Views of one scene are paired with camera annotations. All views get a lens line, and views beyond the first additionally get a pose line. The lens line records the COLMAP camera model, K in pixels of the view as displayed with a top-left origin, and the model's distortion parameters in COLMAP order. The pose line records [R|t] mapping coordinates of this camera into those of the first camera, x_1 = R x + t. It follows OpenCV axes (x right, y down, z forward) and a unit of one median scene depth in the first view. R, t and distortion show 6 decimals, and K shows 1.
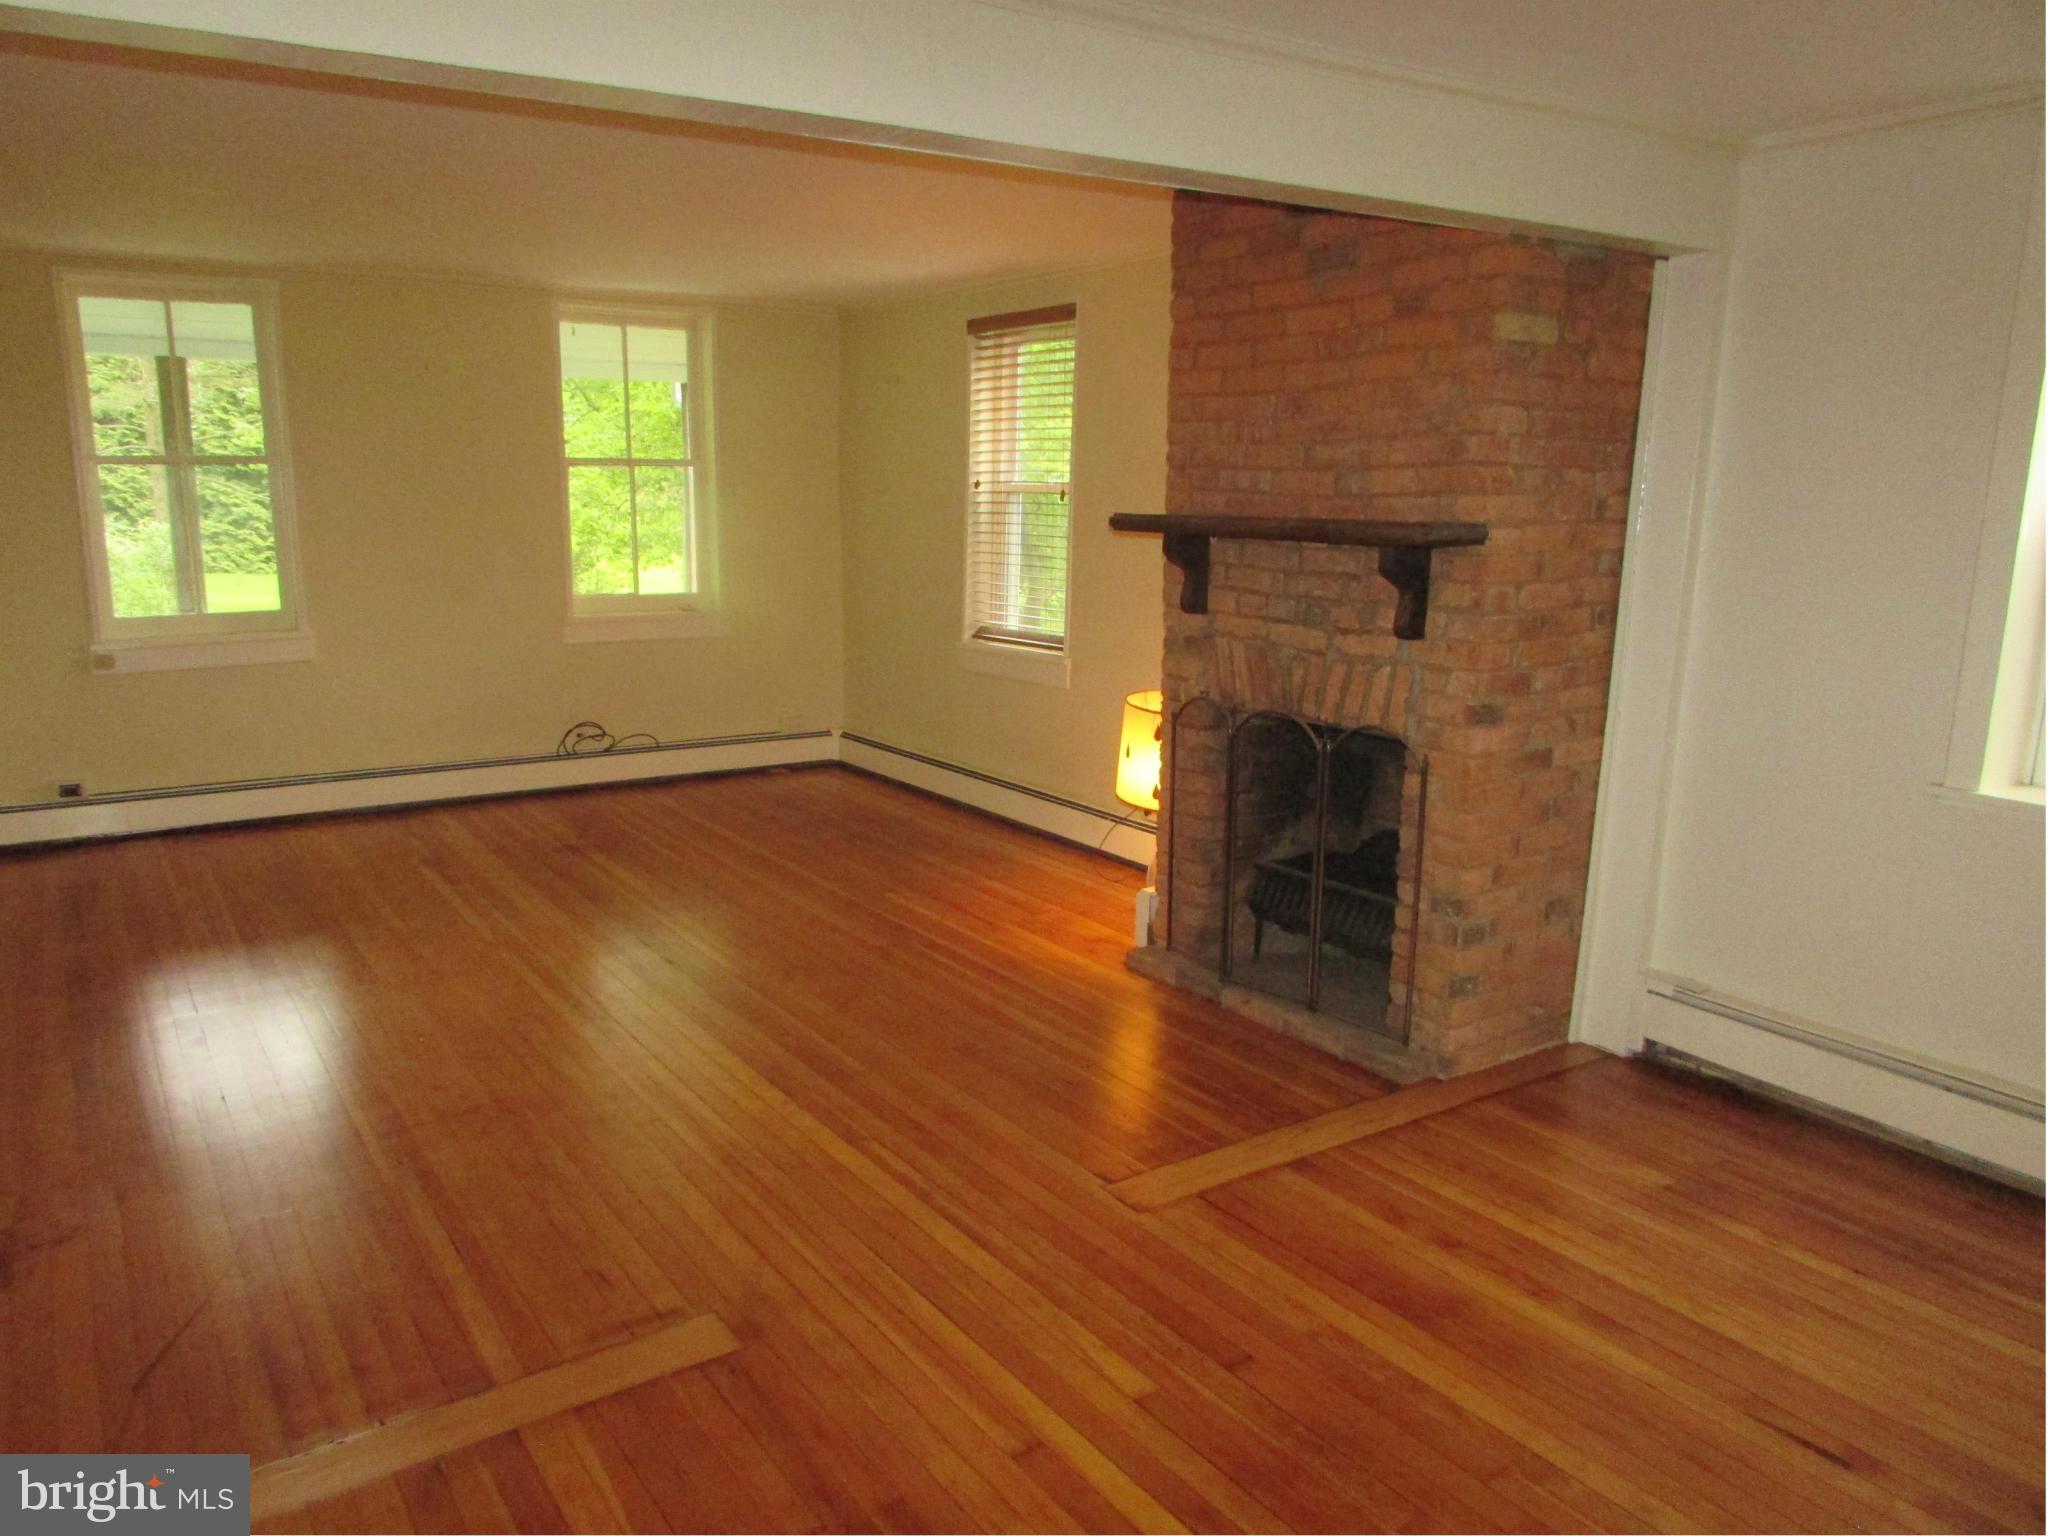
lens RADIAL K [[1473.7, 0, 1017.1], [0, 1473.7, 757.9], [0, 0, 1]] dist [-0.005557, -0.003685]
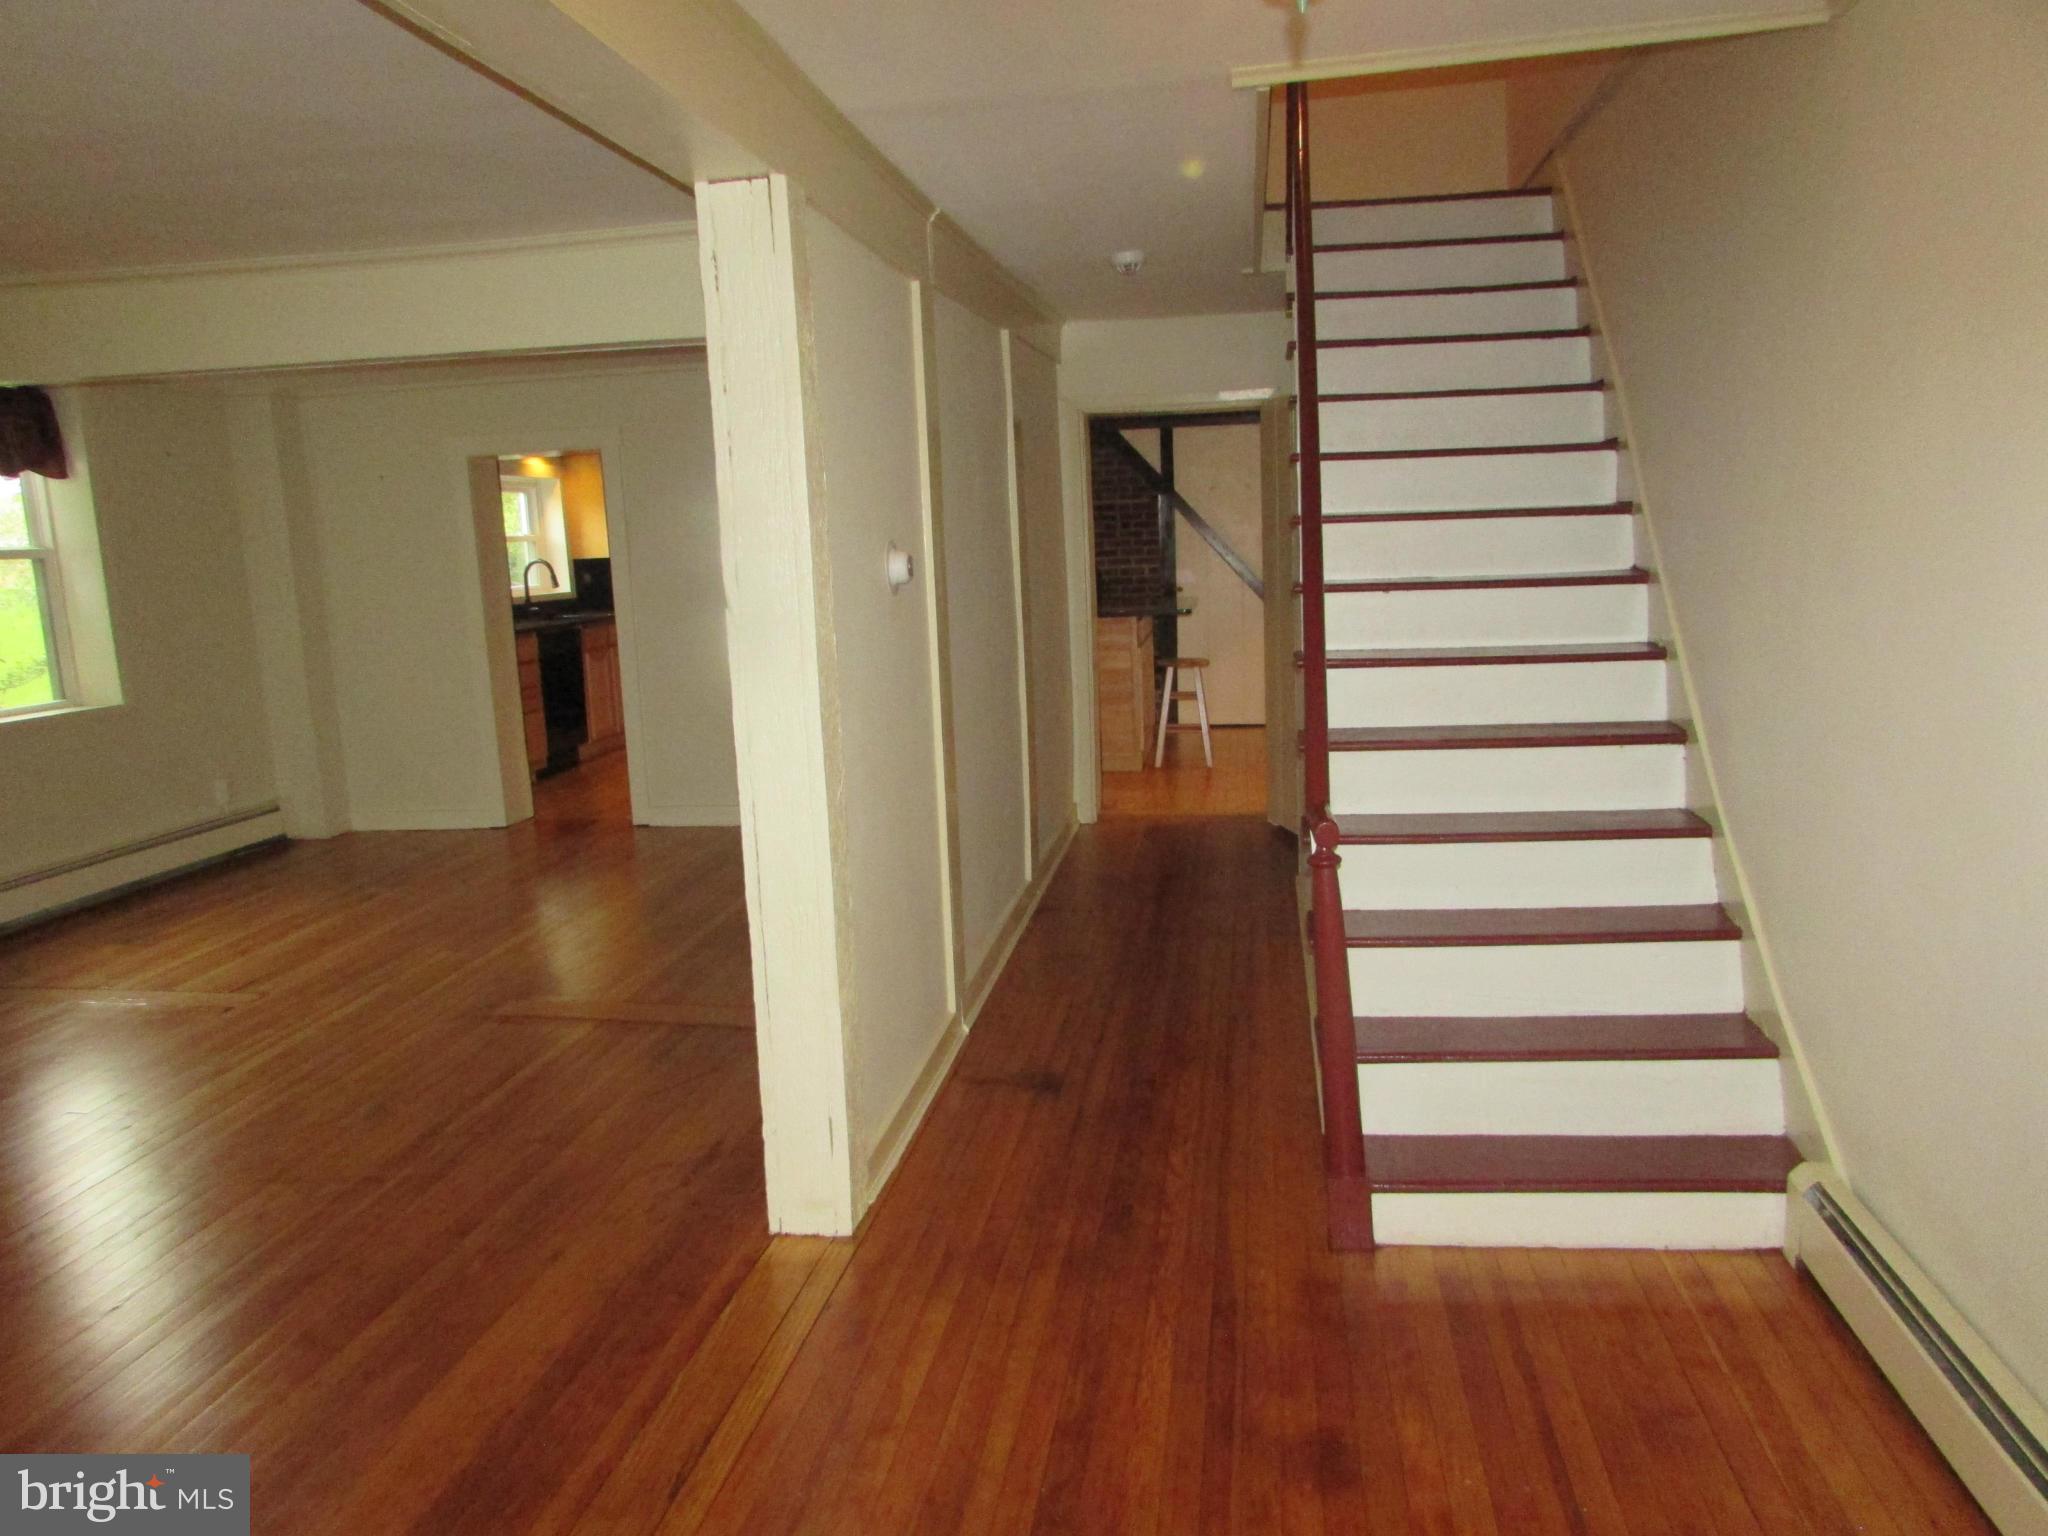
lens RADIAL K [[1473.7, 0, 1017.1], [0, 1473.7, 757.9], [0, 0, 1]] dist [-0.005557, -0.003685]
pose [[-0.726231, -0.077325, 0.683088, -1.254704], [0.171287, 0.941963, 0.288734, -0.204914], [-0.665770, 0.326692, -0.670838, 1.143403]]
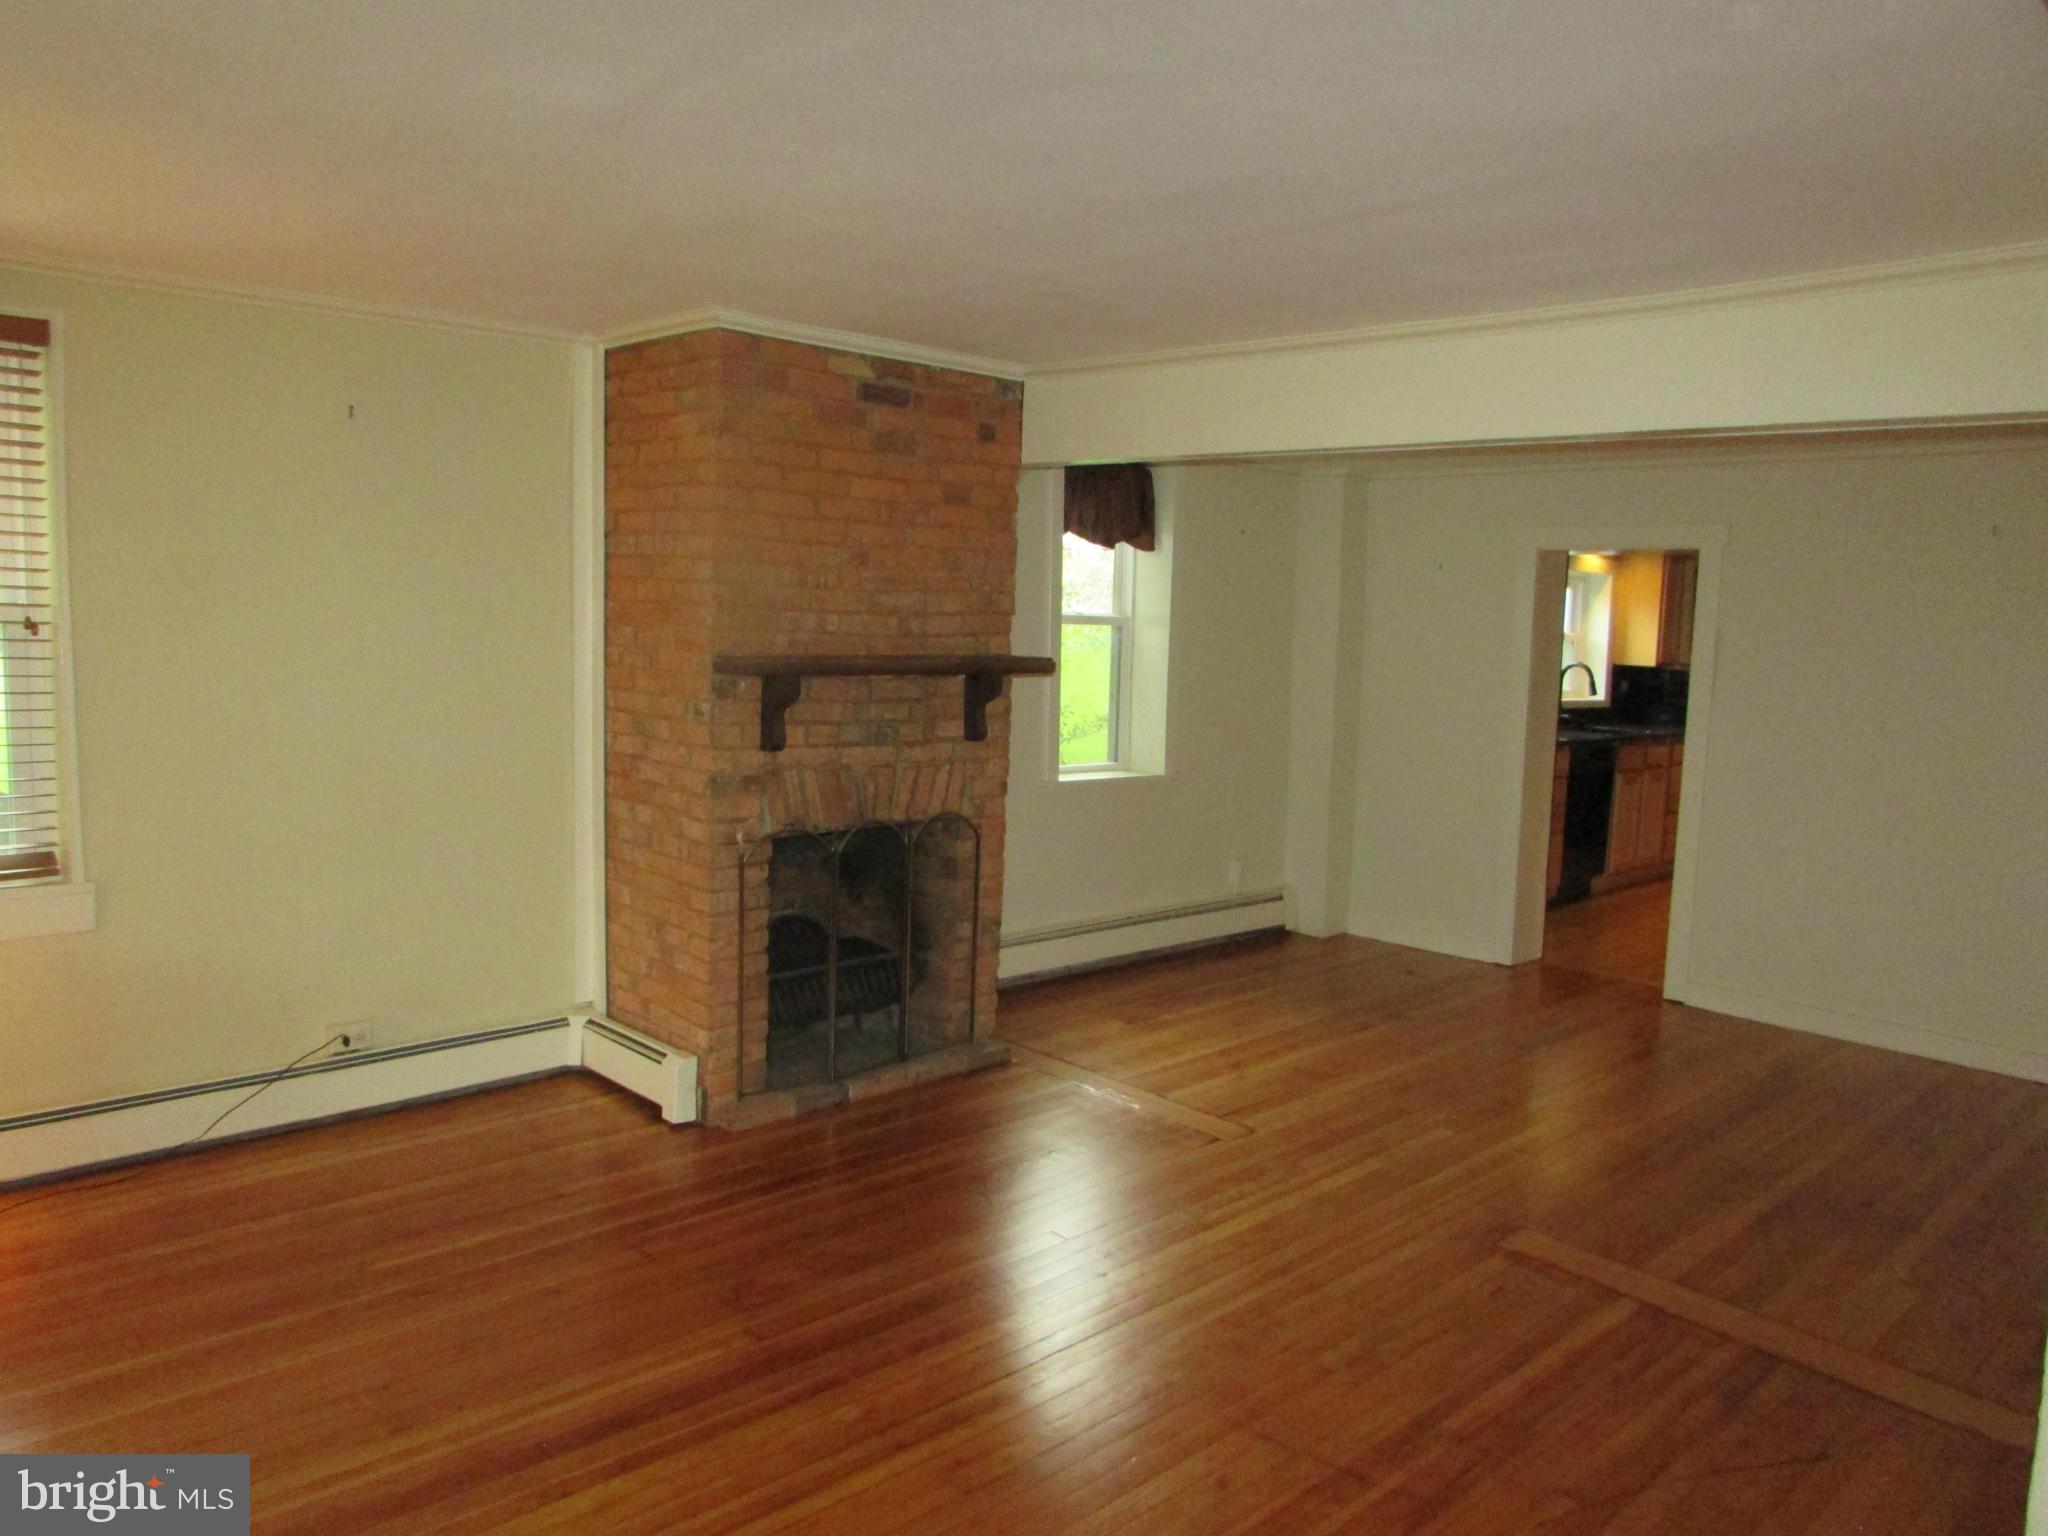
lens RADIAL K [[1452.4, 0, 1024.0], [0, 1452.4, 768.0], [0, 0, 1]] dist [-0.023374, -0.000767]
pose [[-0.170142, -0.117300, 0.978413, -0.981682], [0.148663, 0.978471, 0.143159, -0.225320], [-0.974141, 0.169811, -0.149040, 1.085766]]
